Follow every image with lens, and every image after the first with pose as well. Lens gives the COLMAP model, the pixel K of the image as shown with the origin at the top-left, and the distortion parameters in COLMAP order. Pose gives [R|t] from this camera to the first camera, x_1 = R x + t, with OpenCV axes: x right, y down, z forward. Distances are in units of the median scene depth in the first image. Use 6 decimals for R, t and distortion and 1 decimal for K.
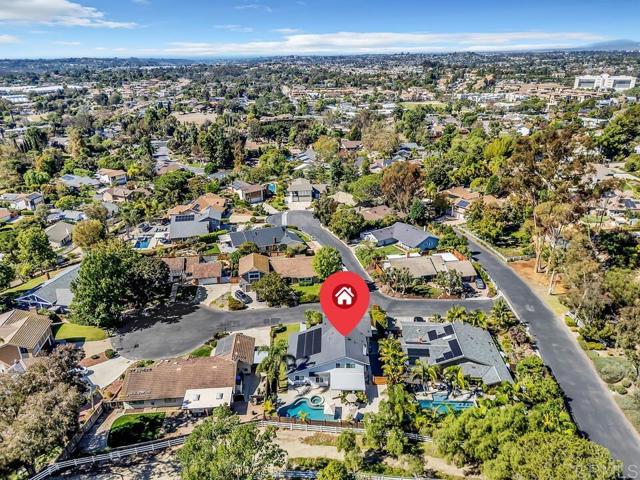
lens RADIAL K [[450.7, 0, 320.0], [0, 450.7, 240.0], [0, 0, 1]] dist [0.058953, -0.065709]
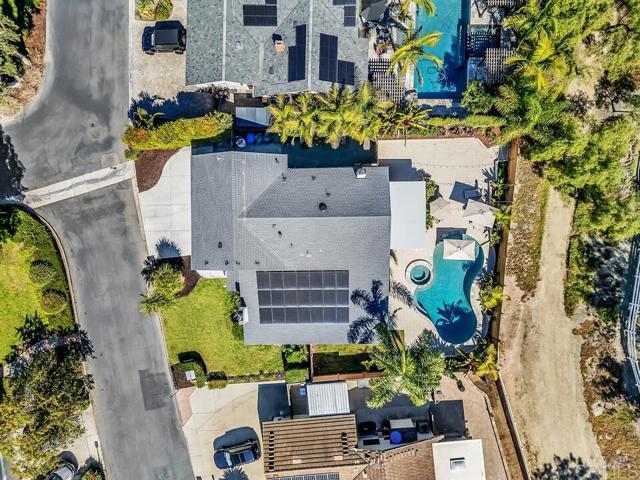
lens RADIAL K [[450.7, 0, 320.0], [0, 450.7, 240.0], [0, 0, 1]] dist [0.058953, -0.065709]
pose [[-0.033538, -0.999410, -0.007338, 0.037857], [0.374385, -0.019370, 0.927071, -0.188221], [-0.926667, 0.028345, 0.374814, 0.852444]]
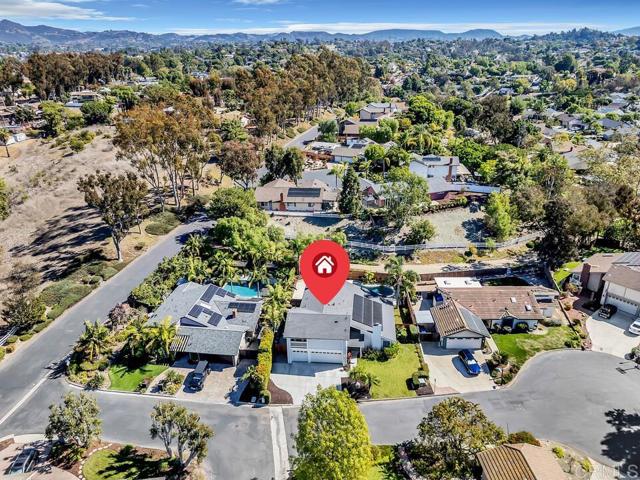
lens RADIAL K [[450.7, 0, 320.0], [0, 450.7, 240.0], [0, 0, 1]] dist [0.058953, -0.065709]
pose [[-0.996151, -0.027779, 0.083138, 0.000569], [0.036378, 0.731905, 0.680435, -0.461966], [-0.079752, 0.680840, -0.728077, 1.575895]]
